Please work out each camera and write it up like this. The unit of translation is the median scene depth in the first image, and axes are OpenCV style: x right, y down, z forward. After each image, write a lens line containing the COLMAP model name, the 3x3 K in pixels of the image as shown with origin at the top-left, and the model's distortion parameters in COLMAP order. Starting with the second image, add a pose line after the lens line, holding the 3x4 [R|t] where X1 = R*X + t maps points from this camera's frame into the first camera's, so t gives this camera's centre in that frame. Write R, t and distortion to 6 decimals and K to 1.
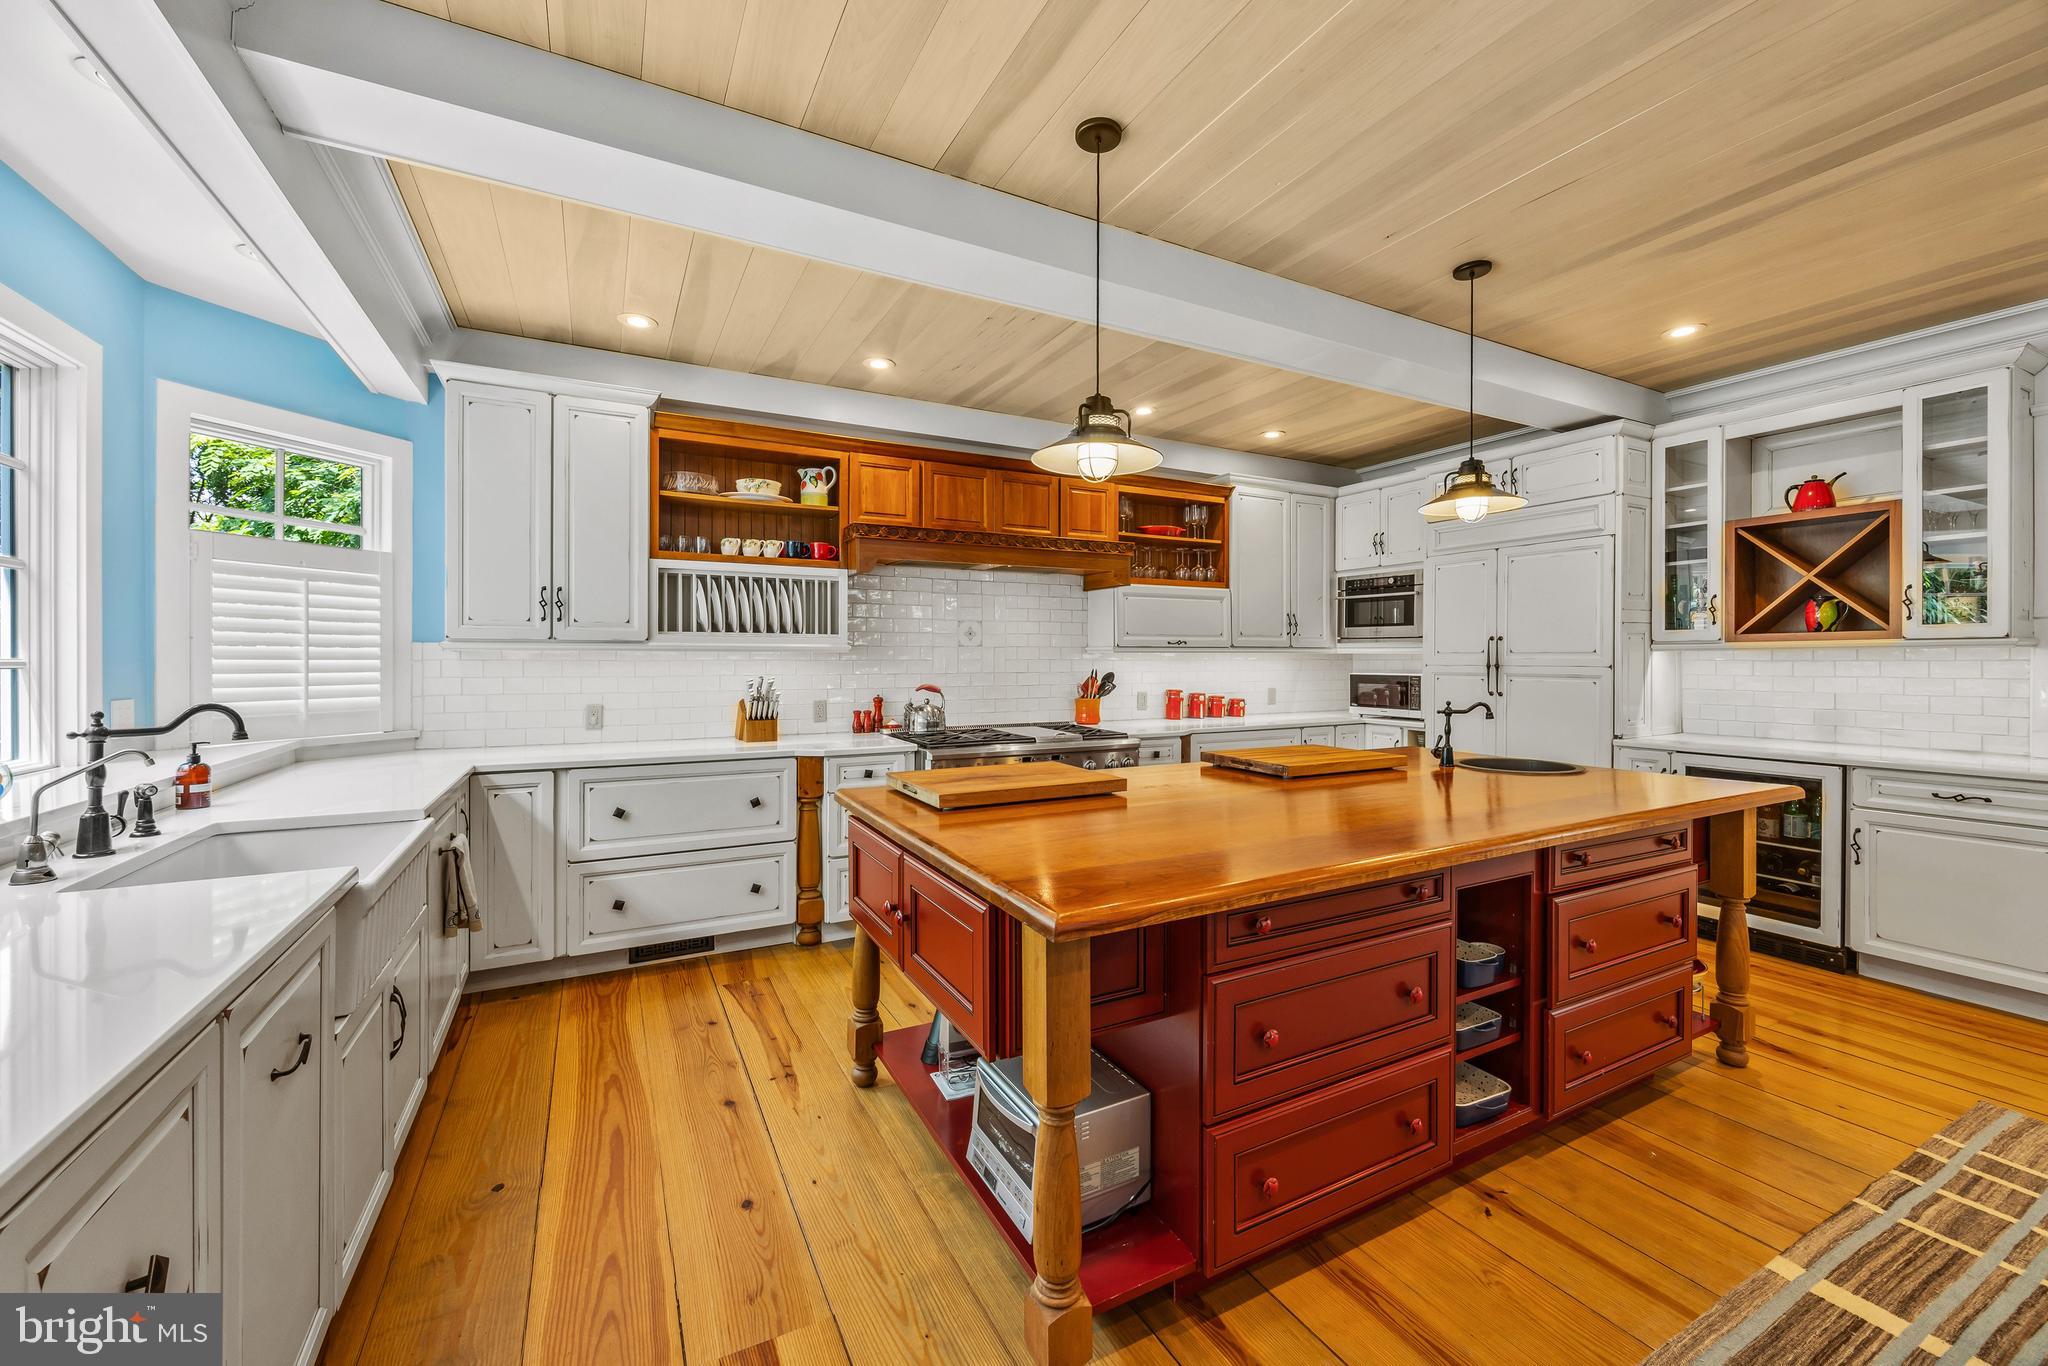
lens RADIAL K [[802.3, 0, 1027.6], [0, 802.3, 660.1], [0, 0, 1]] dist [-0.014451, -0.000055]
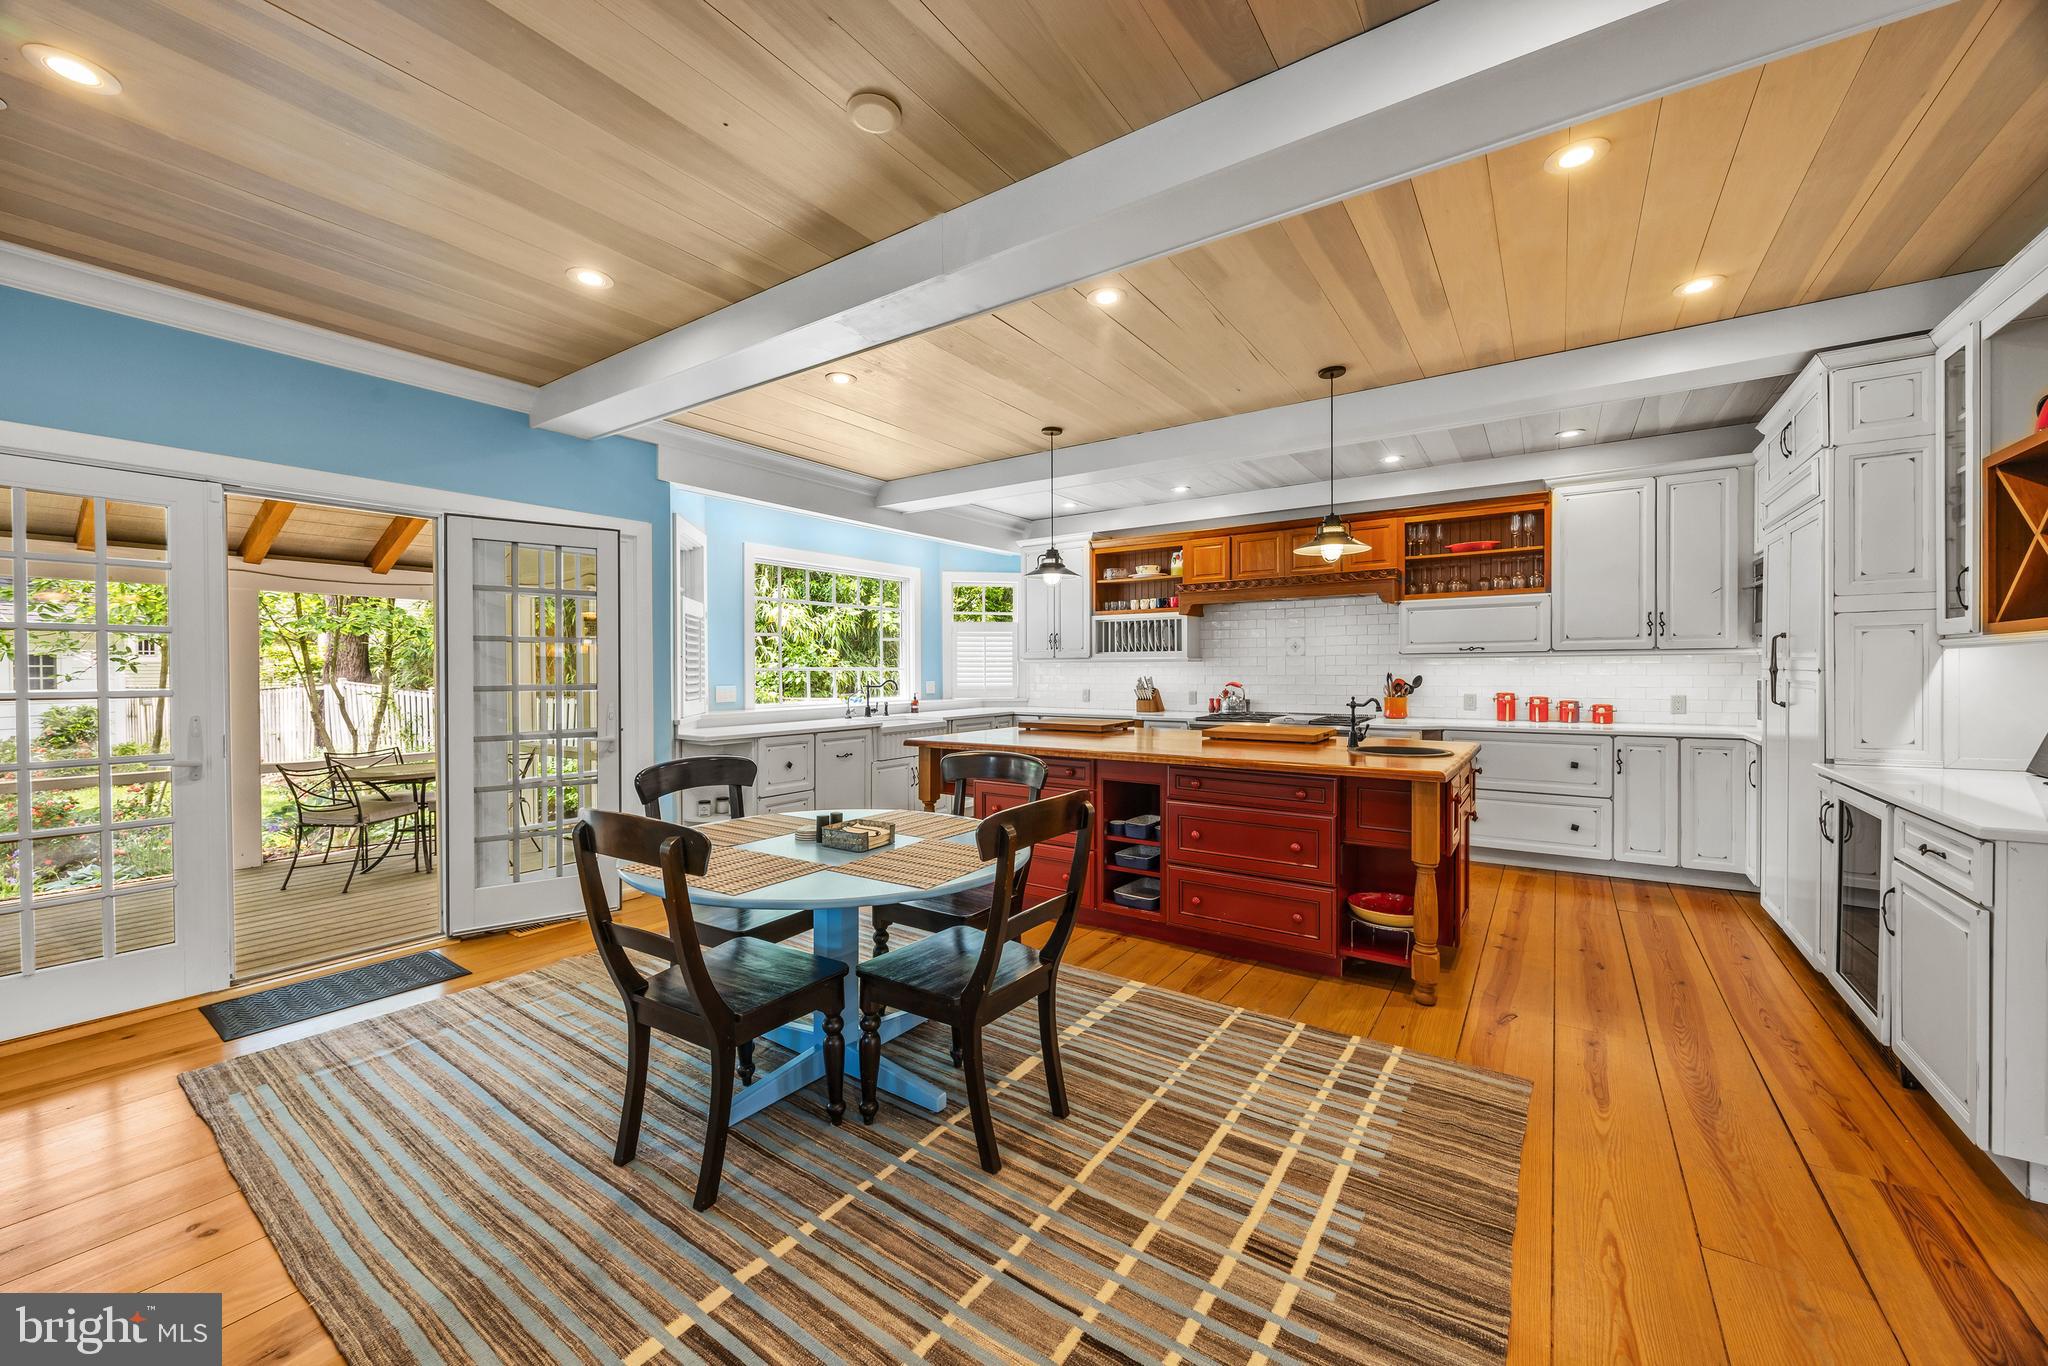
lens RADIAL K [[781.2, 0, 1022.7], [0, 781.2, 677.9], [0, 0, 1]] dist [-0.000560, -0.000095]
pose [[0.463412, 0.007236, -0.886113, 1.038926], [0.003172, 0.999947, 0.009825, 0.007036], [0.886137, -0.007364, 0.463365, -0.049313]]
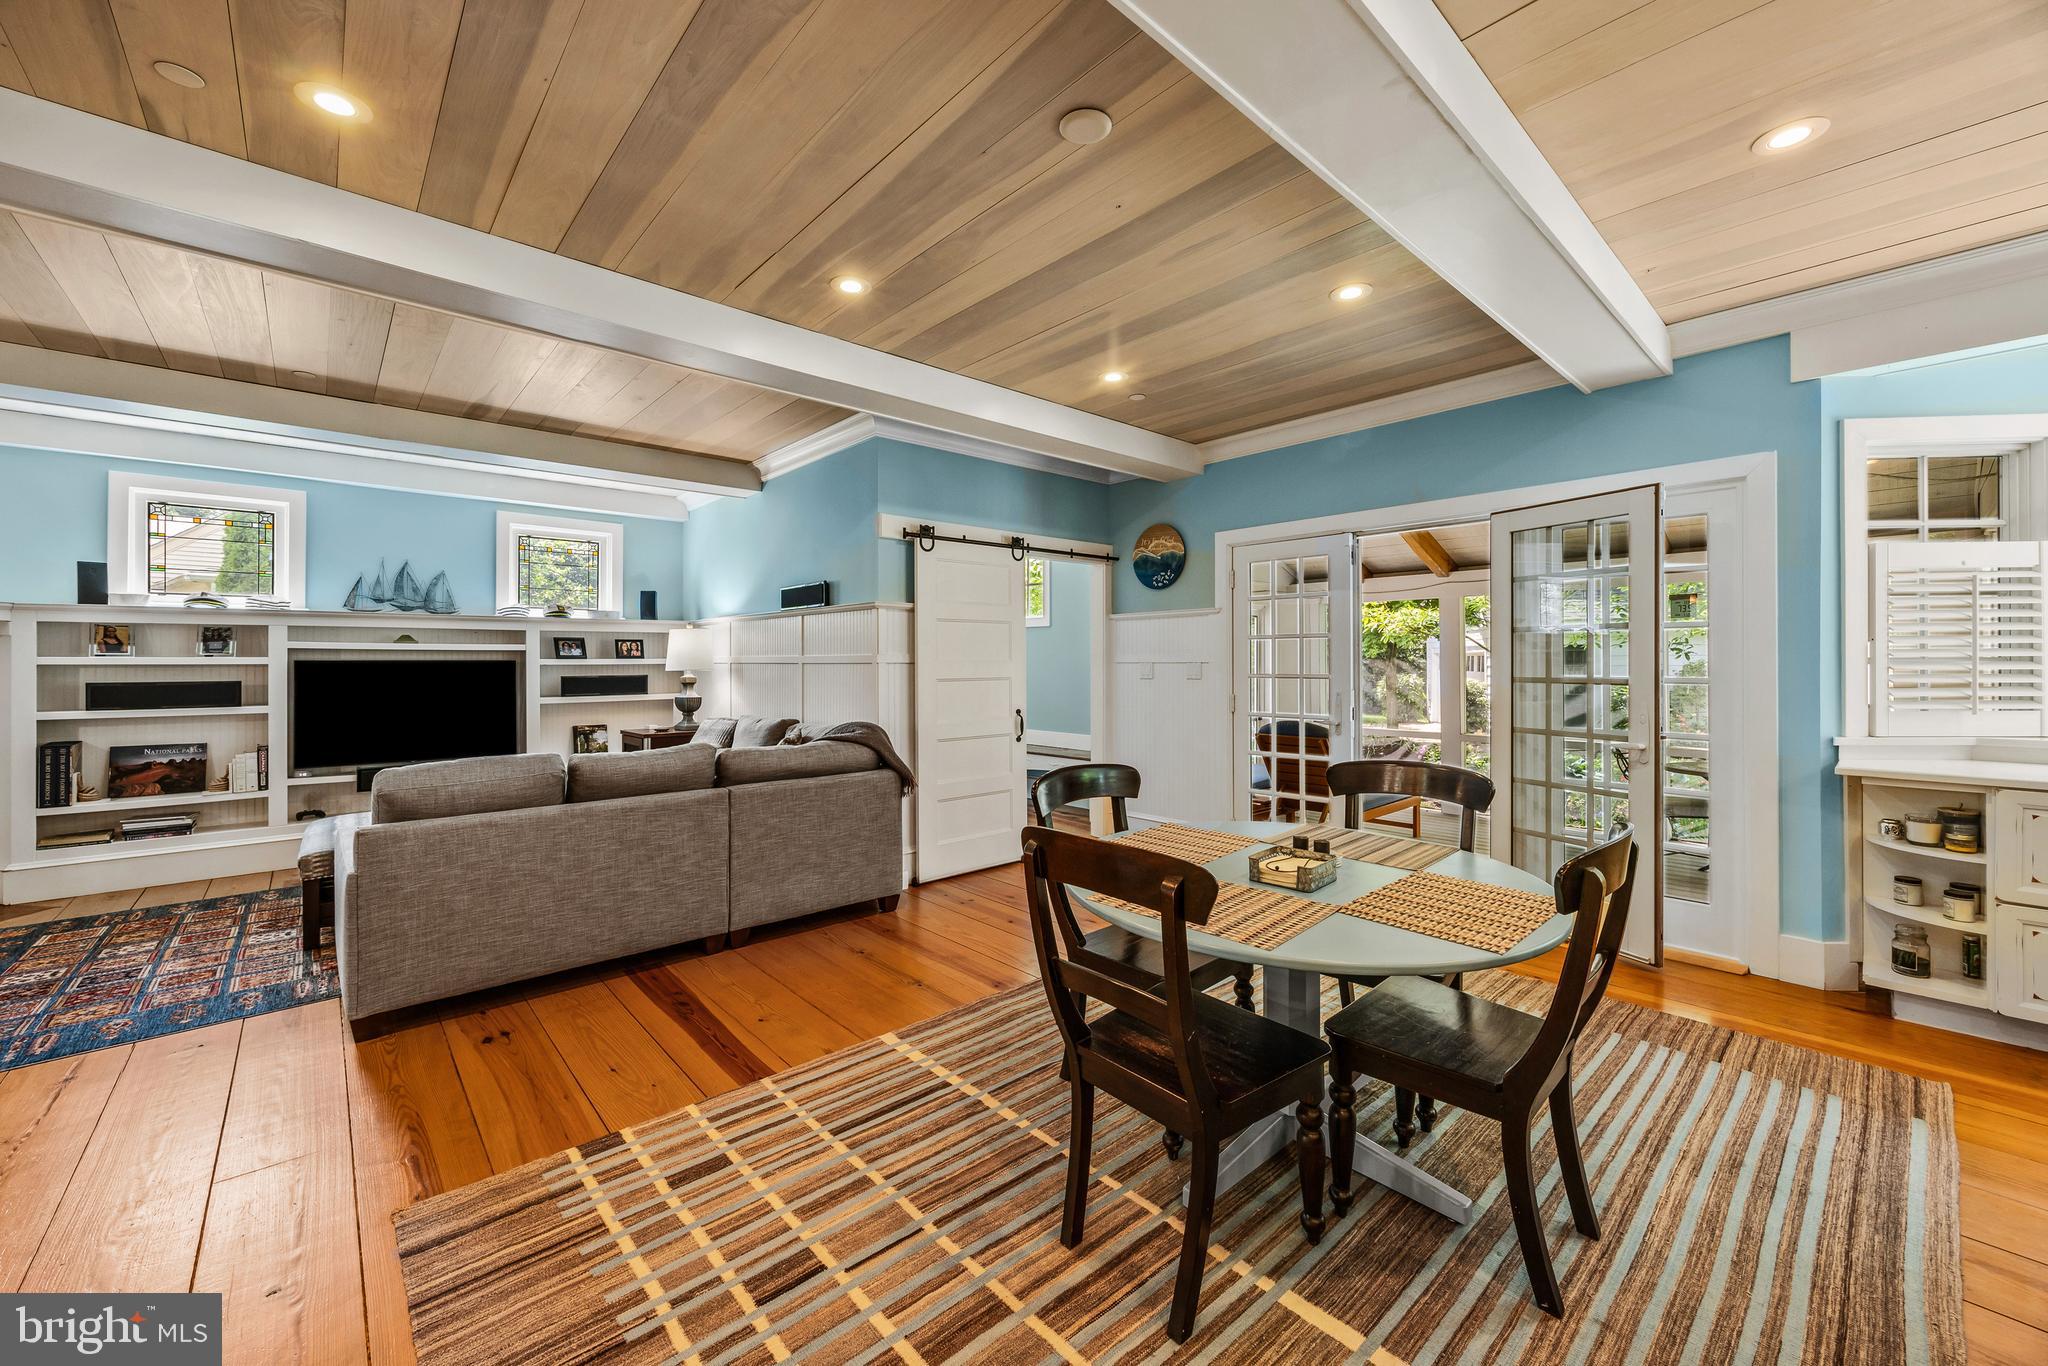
lens RADIAL K [[788.5, 0, 1020.2], [0, 788.5, 658.4], [0, 0, 1]] dist [-0.003275, -0.000066]
pose [[-0.970950, 0.003404, -0.239259, 0.724395], [0.003353, 0.999994, 0.000623, -0.000663], [0.239260, -0.000198, -0.970956, 0.576613]]
